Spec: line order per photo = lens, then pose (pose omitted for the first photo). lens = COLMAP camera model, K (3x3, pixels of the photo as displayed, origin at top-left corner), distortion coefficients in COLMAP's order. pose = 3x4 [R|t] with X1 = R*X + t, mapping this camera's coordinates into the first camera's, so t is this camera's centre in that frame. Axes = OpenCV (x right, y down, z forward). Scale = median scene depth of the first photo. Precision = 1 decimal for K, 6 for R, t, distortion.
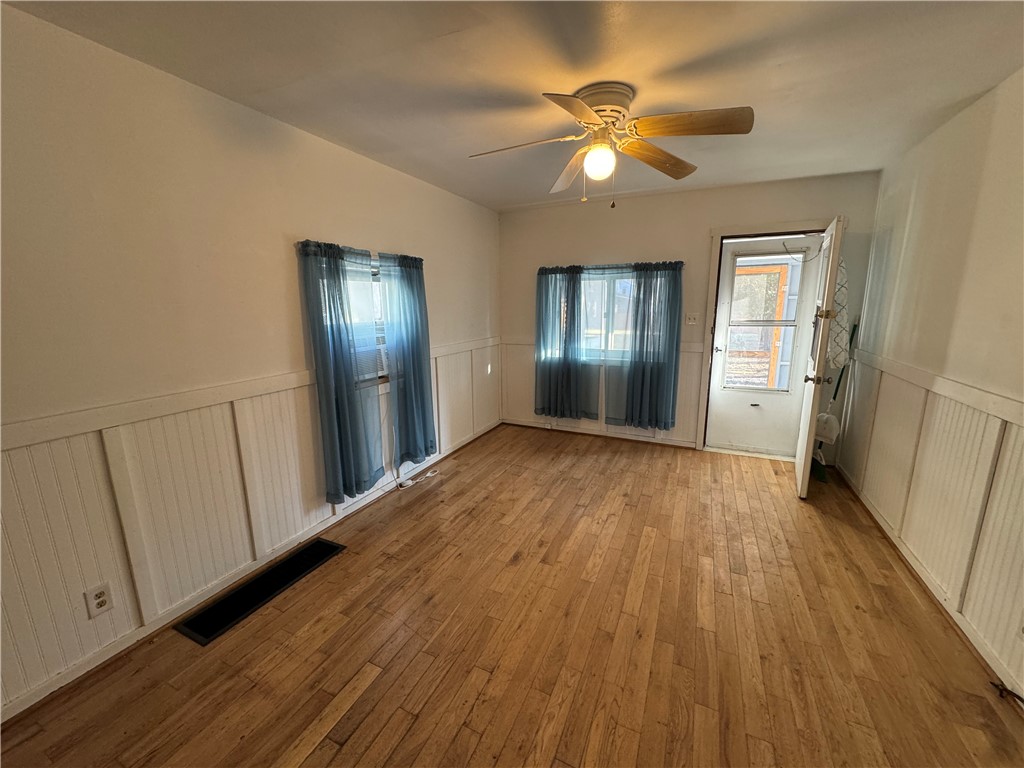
lens RADIAL K [[405.5, 0, 512.0], [0, 405.5, 384.0], [0, 0, 1]] dist [-0.001893, -0.000116]
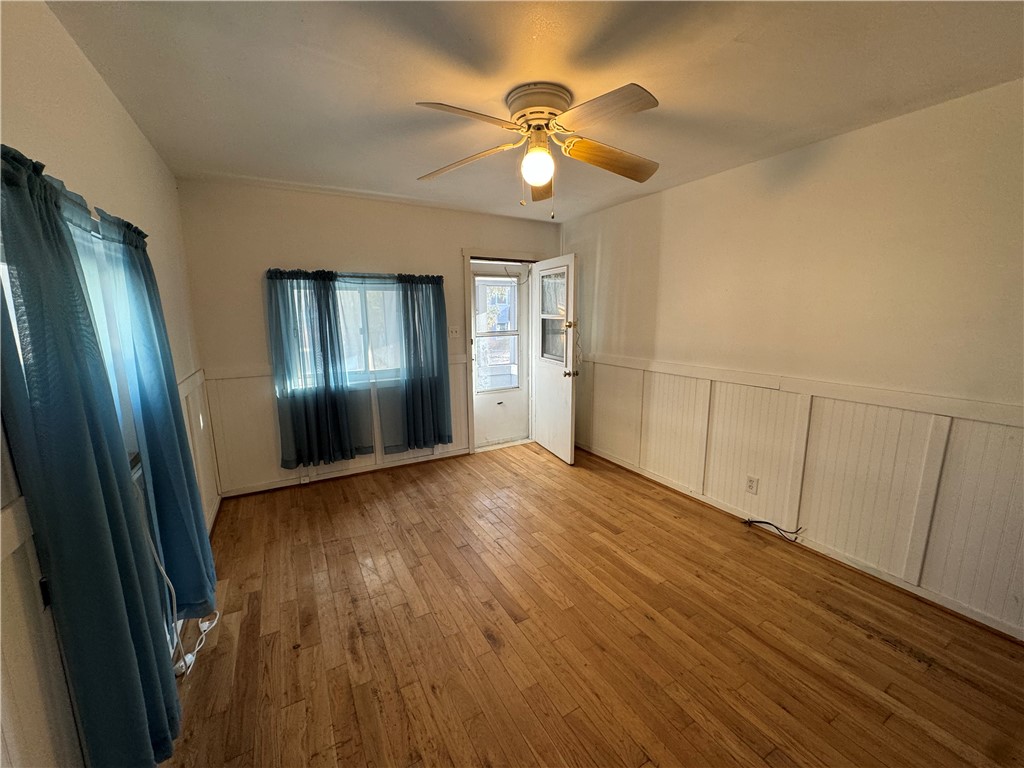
lens RADIAL K [[405.5, 0, 512.0], [0, 405.5, 384.0], [0, 0, 1]] dist [-0.001893, -0.000116]
pose [[0.580343, -0.133888, 0.803291, -0.330540], [0.163656, 0.985444, 0.046014, -0.053261], [-0.797759, 0.104759, 0.593807, 0.279915]]
